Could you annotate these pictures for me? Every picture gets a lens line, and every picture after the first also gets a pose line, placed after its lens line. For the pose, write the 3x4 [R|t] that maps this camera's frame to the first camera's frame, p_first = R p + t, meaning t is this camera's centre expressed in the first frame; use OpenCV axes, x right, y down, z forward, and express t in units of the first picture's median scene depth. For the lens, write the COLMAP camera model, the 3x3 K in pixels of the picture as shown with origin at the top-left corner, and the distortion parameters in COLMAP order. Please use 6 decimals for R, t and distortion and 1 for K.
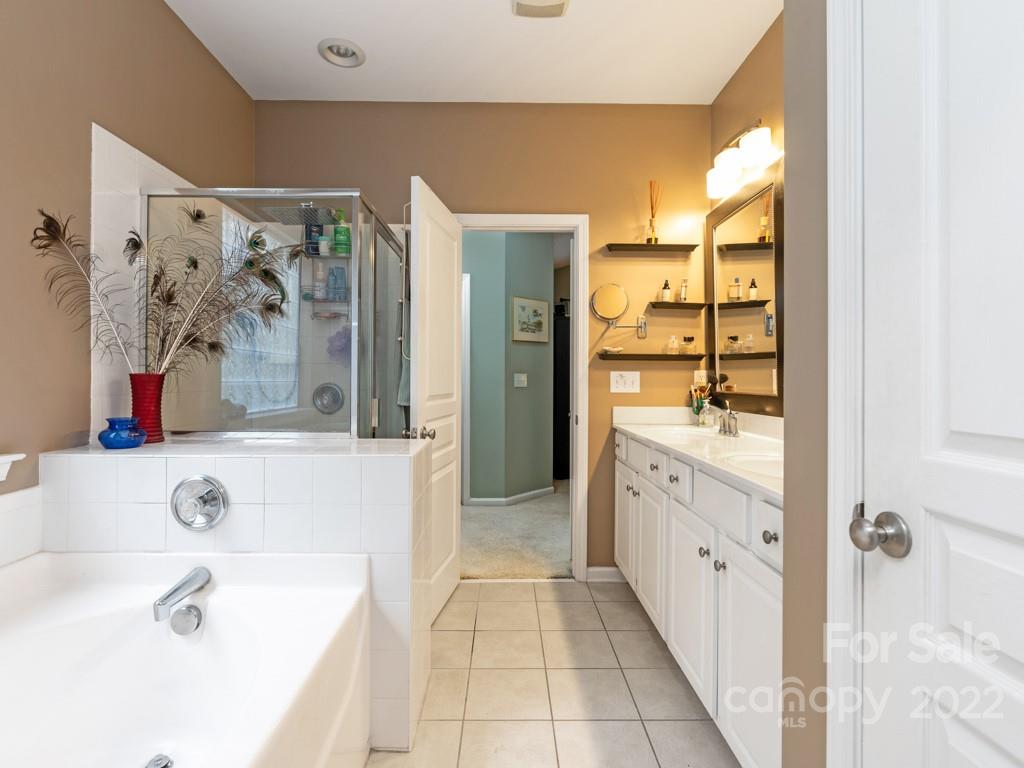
lens RADIAL K [[505.6, 0, 510.5], [0, 505.6, 377.9], [0, 0, 1]] dist [0.005064, -0.000999]
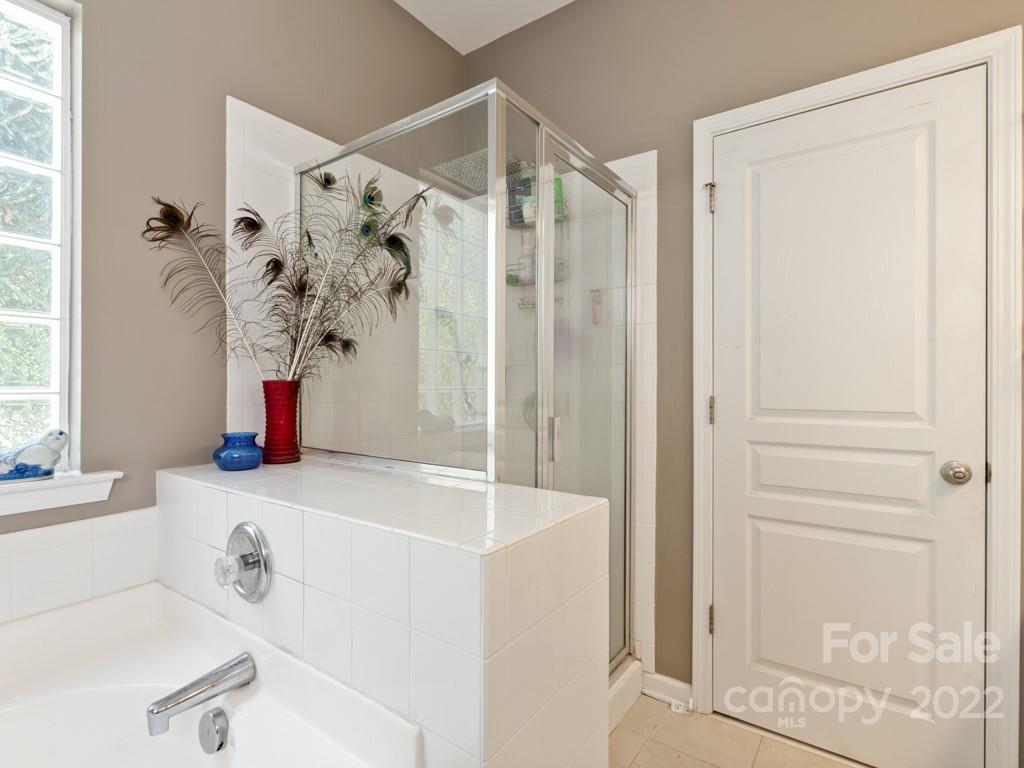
lens RADIAL K [[505.6, 0, 508.2], [0, 505.6, 384.2], [0, 0, 1]] dist [0.005064, -0.000999]
pose [[0.798102, -0.001691, -0.602519, 0.086602], [0.002794, 0.999996, 0.000895, -0.001708], [0.602515, -0.002398, 0.798104, 0.536759]]
